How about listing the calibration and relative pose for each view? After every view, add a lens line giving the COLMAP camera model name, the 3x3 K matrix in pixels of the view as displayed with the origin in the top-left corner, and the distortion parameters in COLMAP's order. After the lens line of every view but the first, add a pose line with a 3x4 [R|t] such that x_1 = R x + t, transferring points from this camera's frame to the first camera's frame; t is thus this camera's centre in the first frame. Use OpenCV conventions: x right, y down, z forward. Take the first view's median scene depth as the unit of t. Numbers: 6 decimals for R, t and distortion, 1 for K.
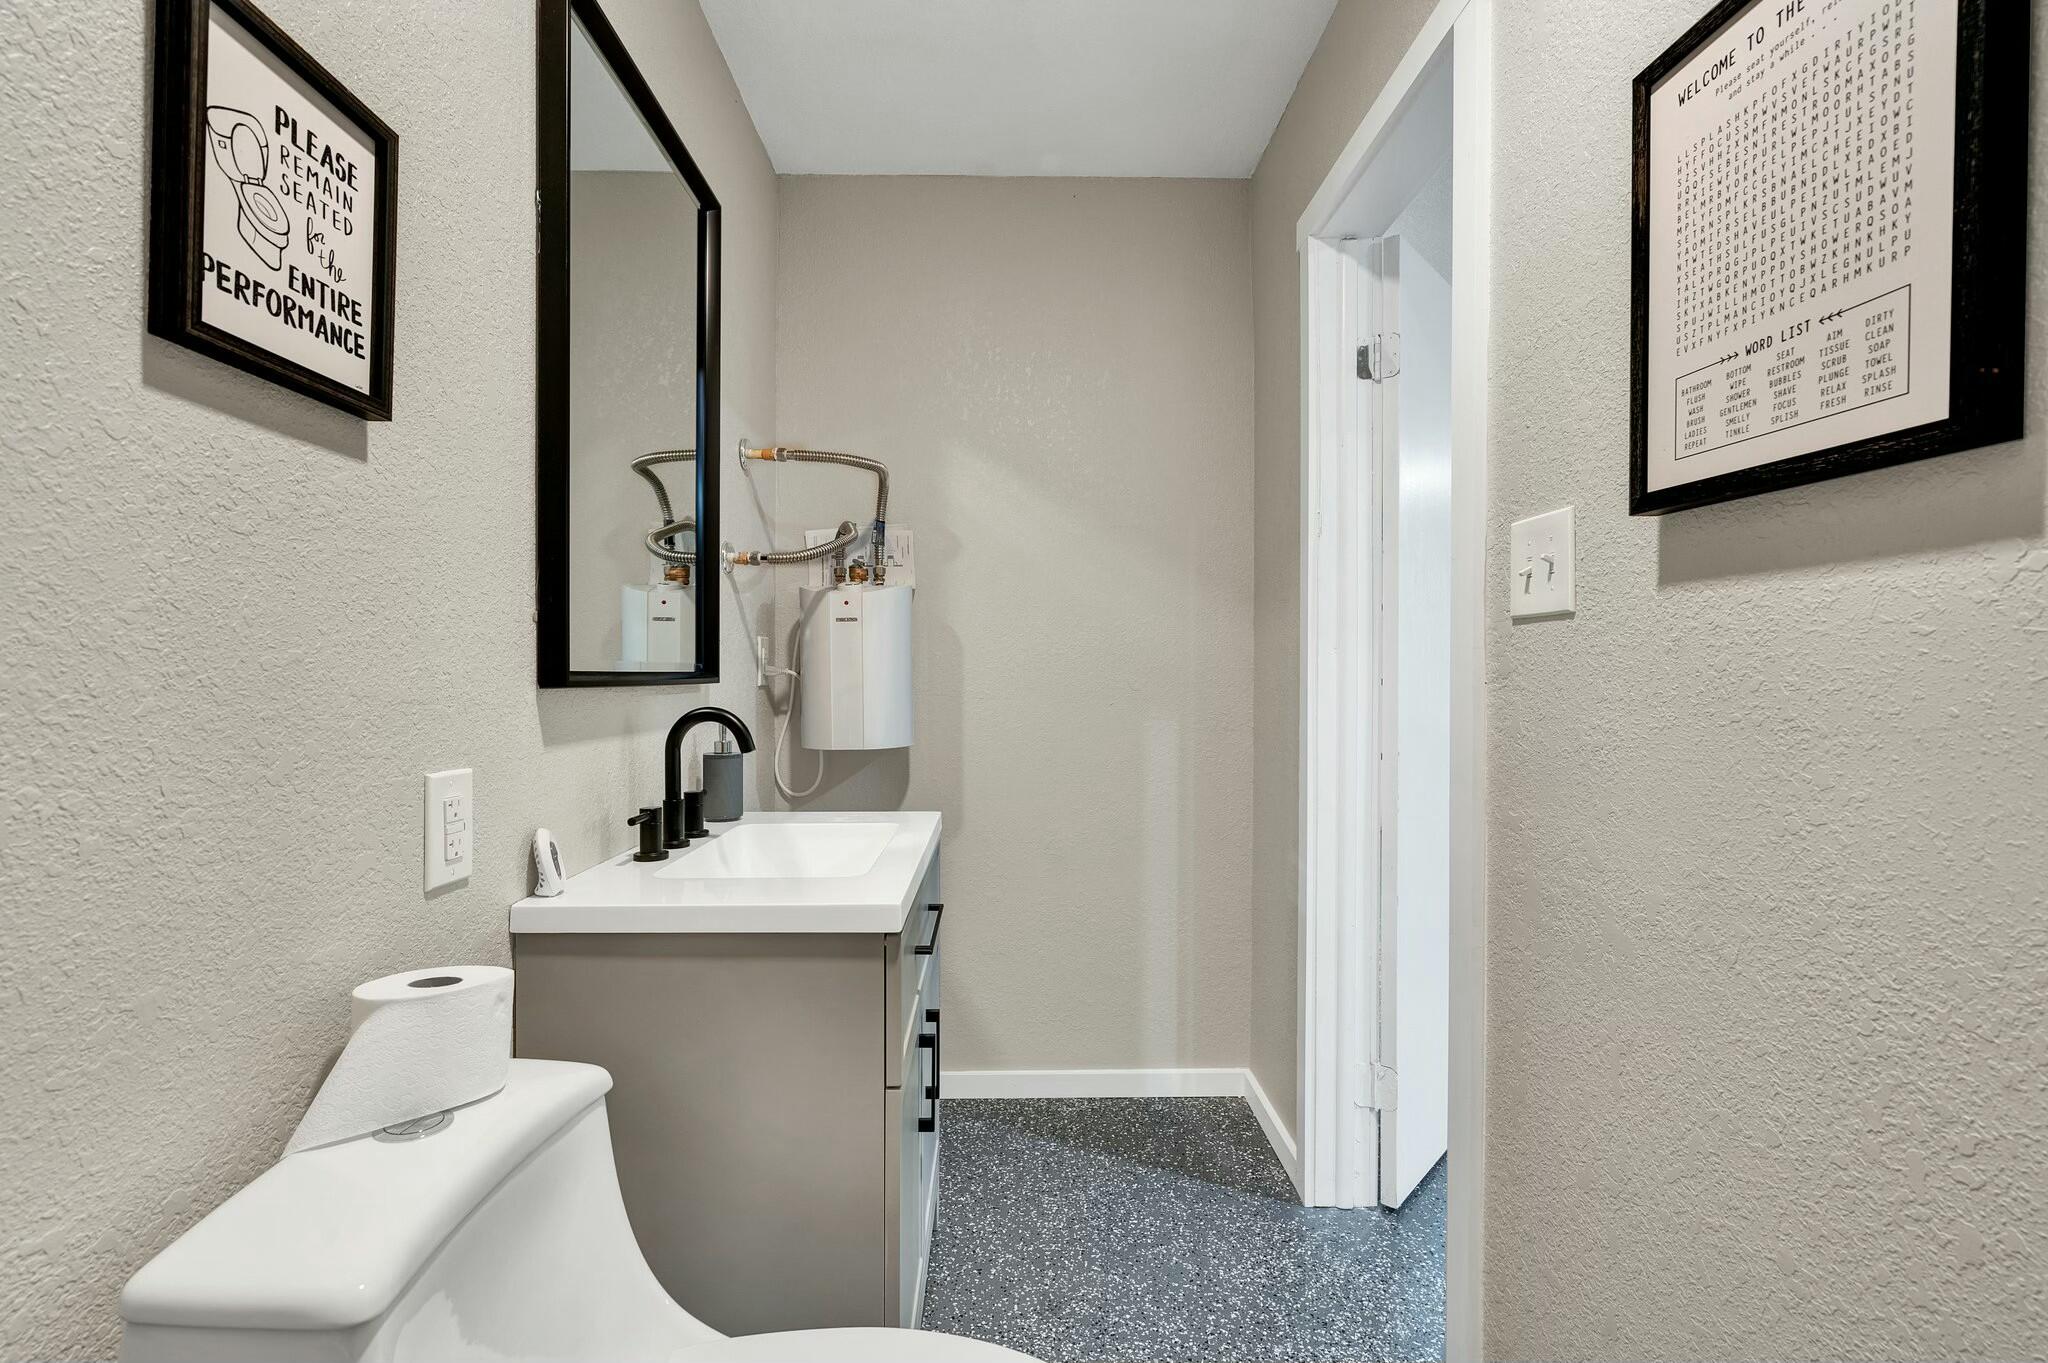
lens RADIAL K [[928.0, 0, 1023.1], [0, 928.0, 673.5], [0, 0, 1]] dist [-0.006681, 0.001946]
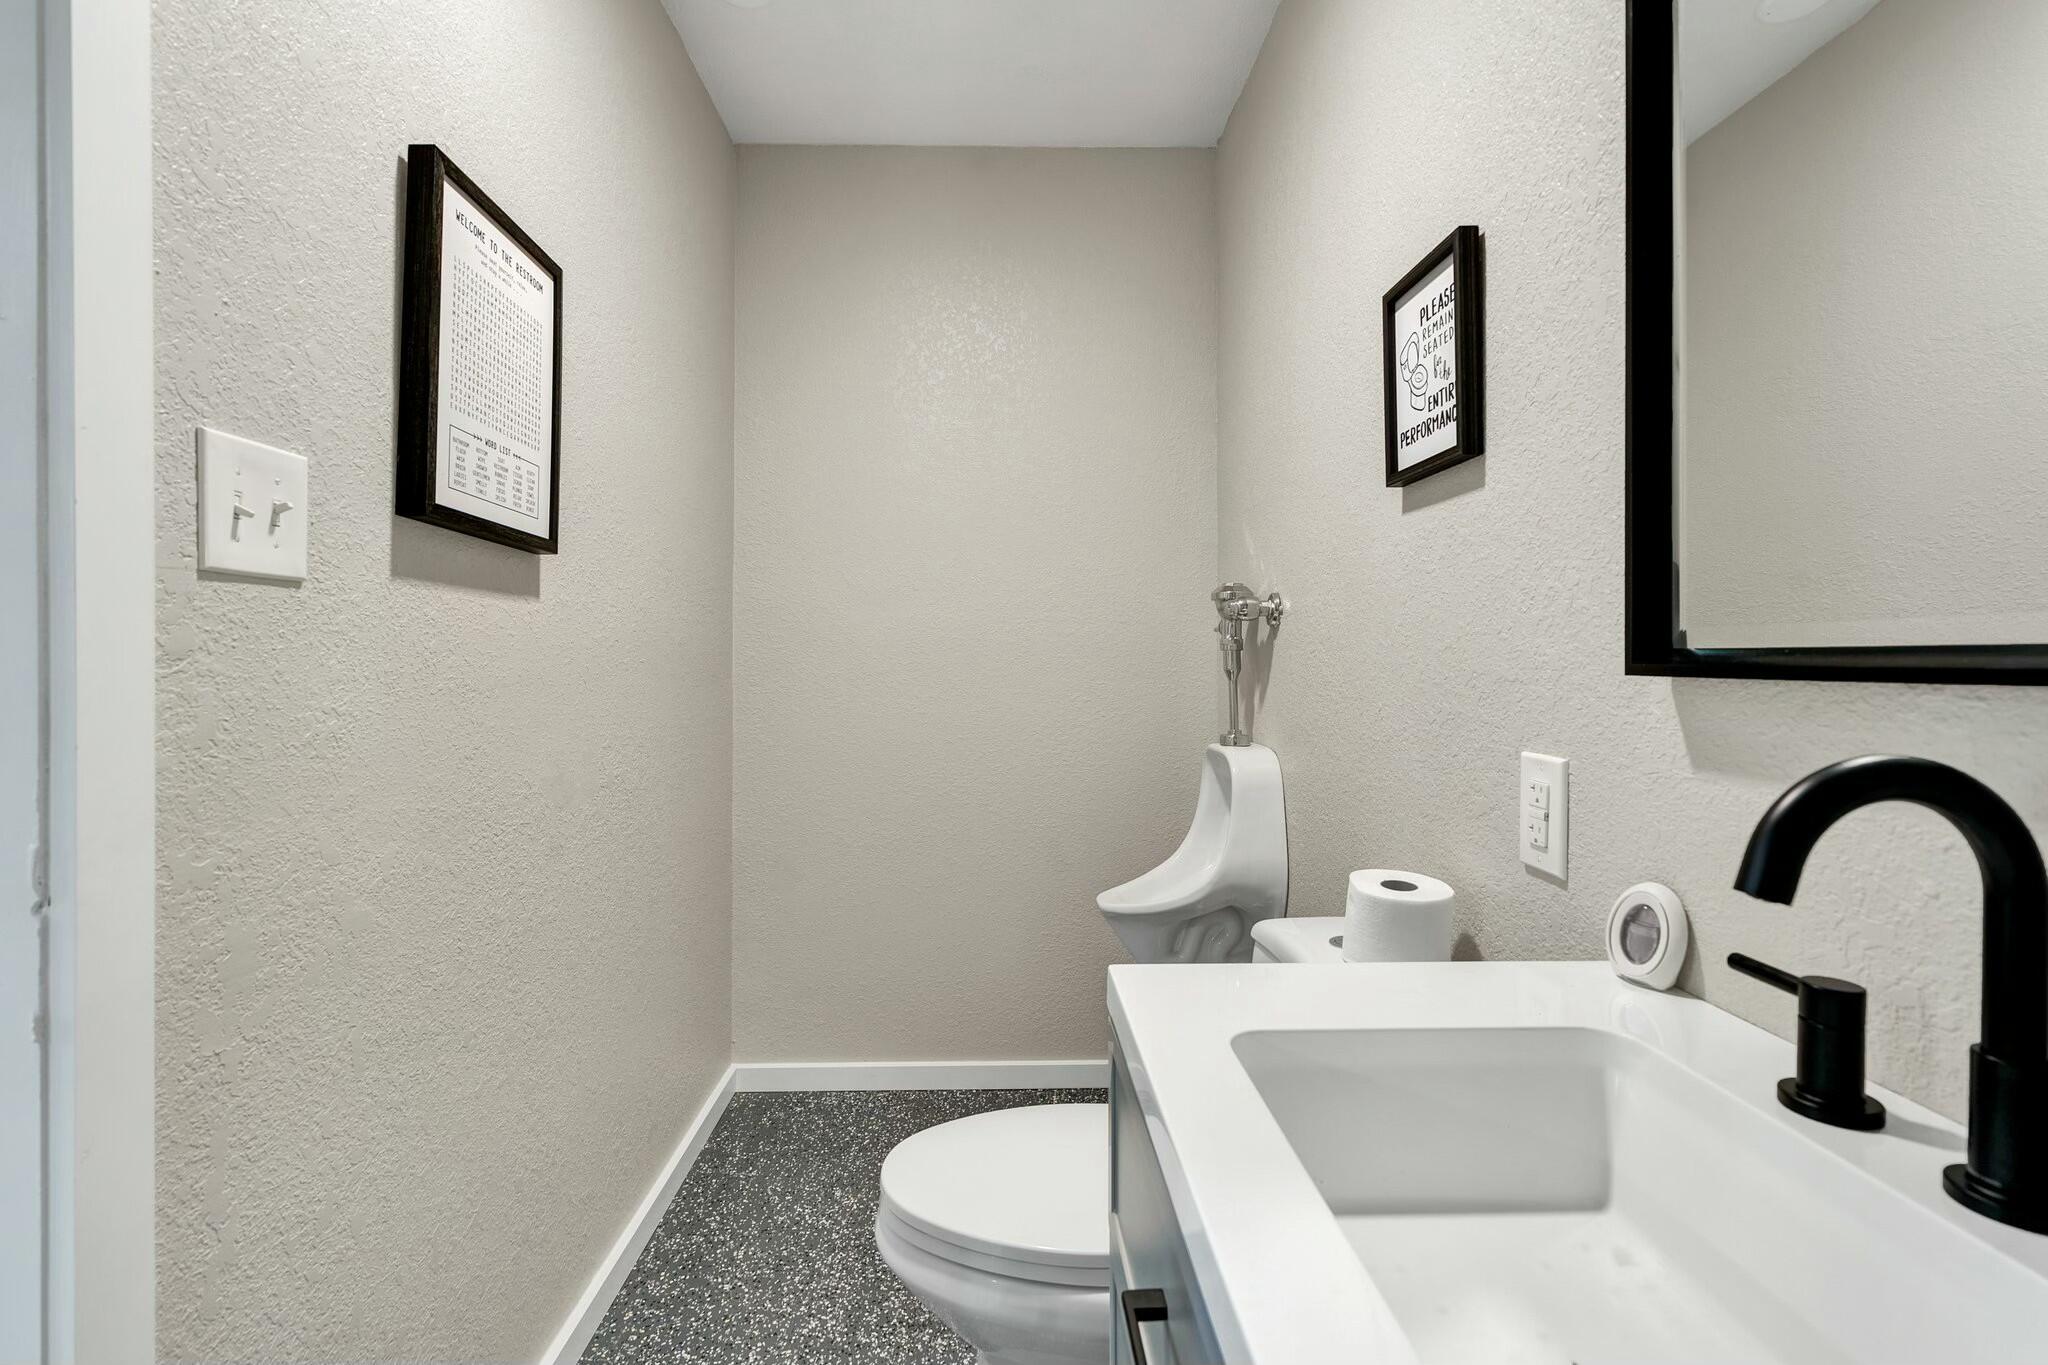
lens RADIAL K [[928.0, 0, 1021.2], [0, 928.0, 670.7], [0, 0, 1]] dist [-0.006681, 0.001946]
pose [[-0.999927, -0.000950, -0.012031, -0.056405], [-0.001061, 0.999957, 0.009229, 0.007760], [0.012022, 0.009241, -0.999885, 1.863037]]
